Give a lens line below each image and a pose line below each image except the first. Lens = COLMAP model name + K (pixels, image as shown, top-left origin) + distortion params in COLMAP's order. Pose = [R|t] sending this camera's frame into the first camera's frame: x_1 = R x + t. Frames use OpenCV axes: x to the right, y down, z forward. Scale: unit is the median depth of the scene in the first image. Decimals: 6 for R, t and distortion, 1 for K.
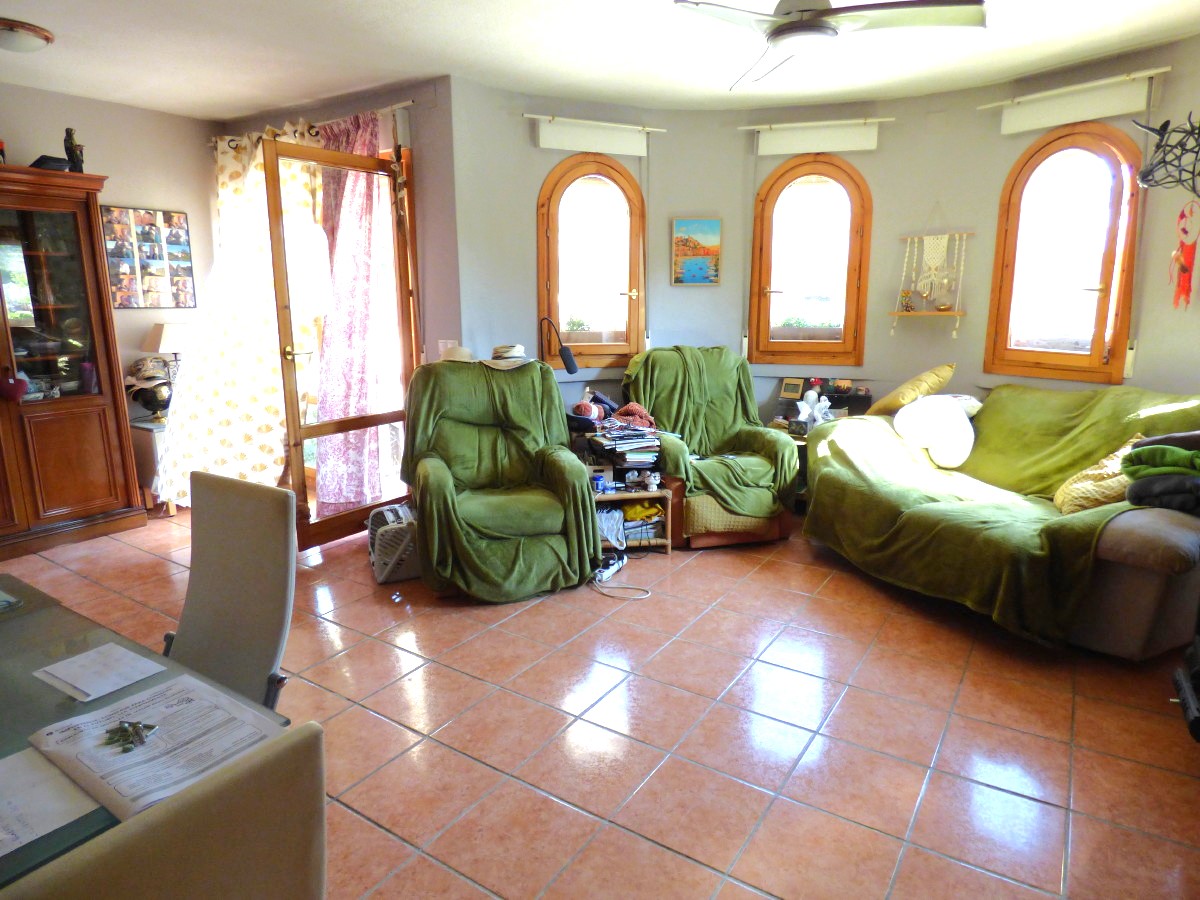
lens RADIAL K [[732.7, 0, 602.1], [0, 732.7, 442.0], [0, 0, 1]] dist [-0.001378, -0.001472]
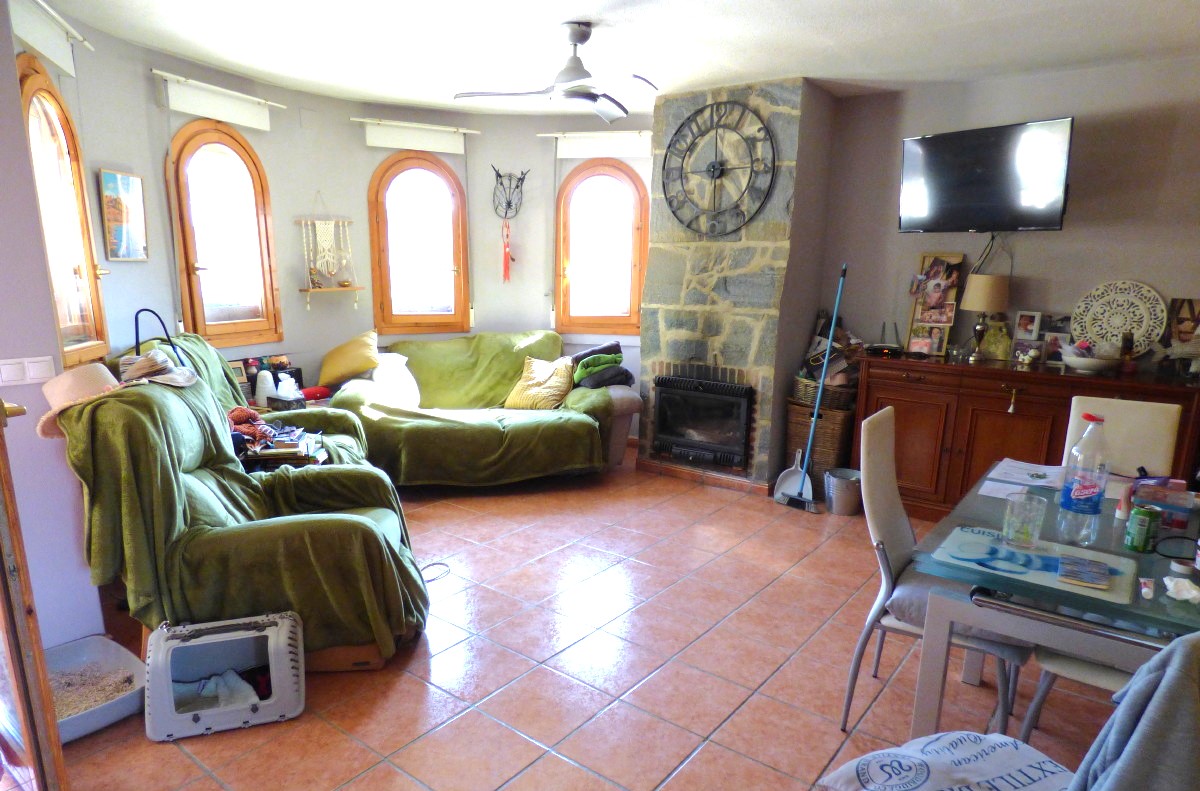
lens RADIAL K [[736.3, 0, 608.0], [0, 736.3, 446.3], [0, 0, 1]] dist [0.005744, -0.000383]
pose [[0.065915, -0.231198, 0.970671, -0.727194], [0.187676, 0.958298, 0.215506, -0.110008], [-0.980017, 0.167967, 0.106557, 0.505730]]
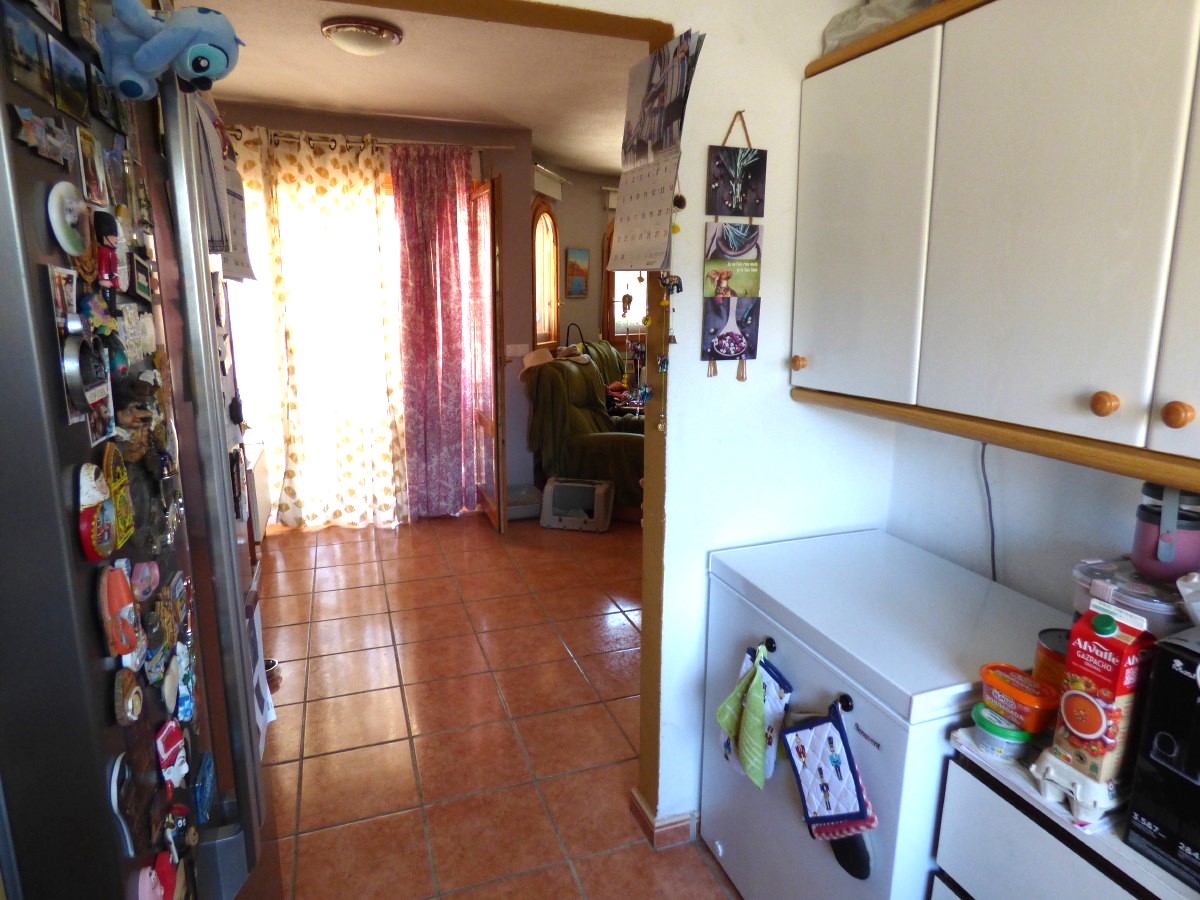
lens RADIAL K [[732.7, 0, 602.1], [0, 732.7, 448.6], [0, 0, 1]] dist [-0.001378, -0.001472]
pose [[0.604351, -0.155732, 0.781350, -1.071538], [0.152766, 0.985164, 0.078194, -0.041469], [-0.781935, 0.072107, 0.619176, 0.156406]]
